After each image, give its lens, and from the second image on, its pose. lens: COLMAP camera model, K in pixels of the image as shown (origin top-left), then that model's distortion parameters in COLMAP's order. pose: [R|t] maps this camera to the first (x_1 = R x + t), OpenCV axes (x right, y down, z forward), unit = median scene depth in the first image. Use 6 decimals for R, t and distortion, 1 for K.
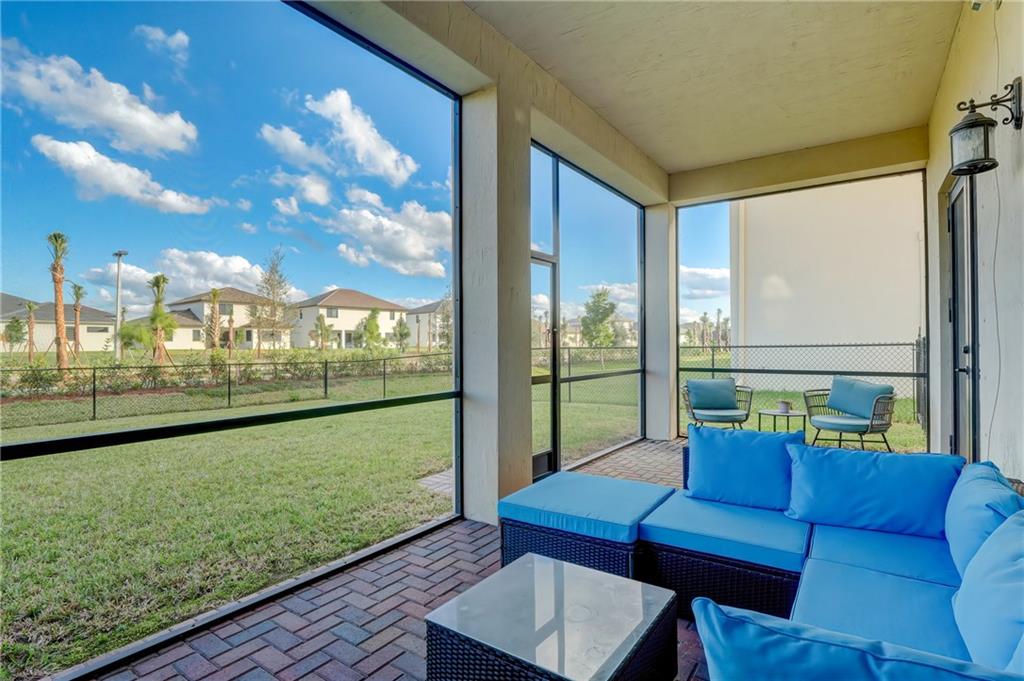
lens RADIAL K [[500.8, 0, 510.2], [0, 500.8, 343.7], [0, 0, 1]] dist [-0.015455, 0.000092]
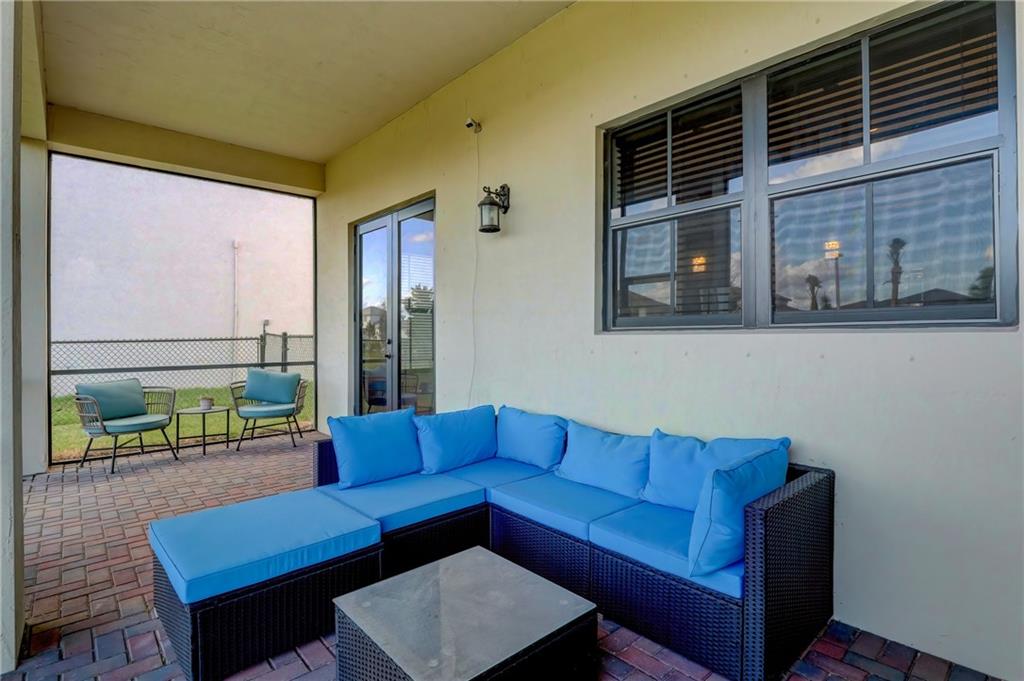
lens RADIAL K [[500.8, 0, 509.5], [0, 500.8, 336.8], [0, 0, 1]] dist [-0.015455, 0.000092]
pose [[0.219656, 0.005831, 0.975560, -0.279195], [0.001873, 0.999978, -0.006399, 0.006007], [-0.975576, 0.003232, 0.219640, 0.236609]]
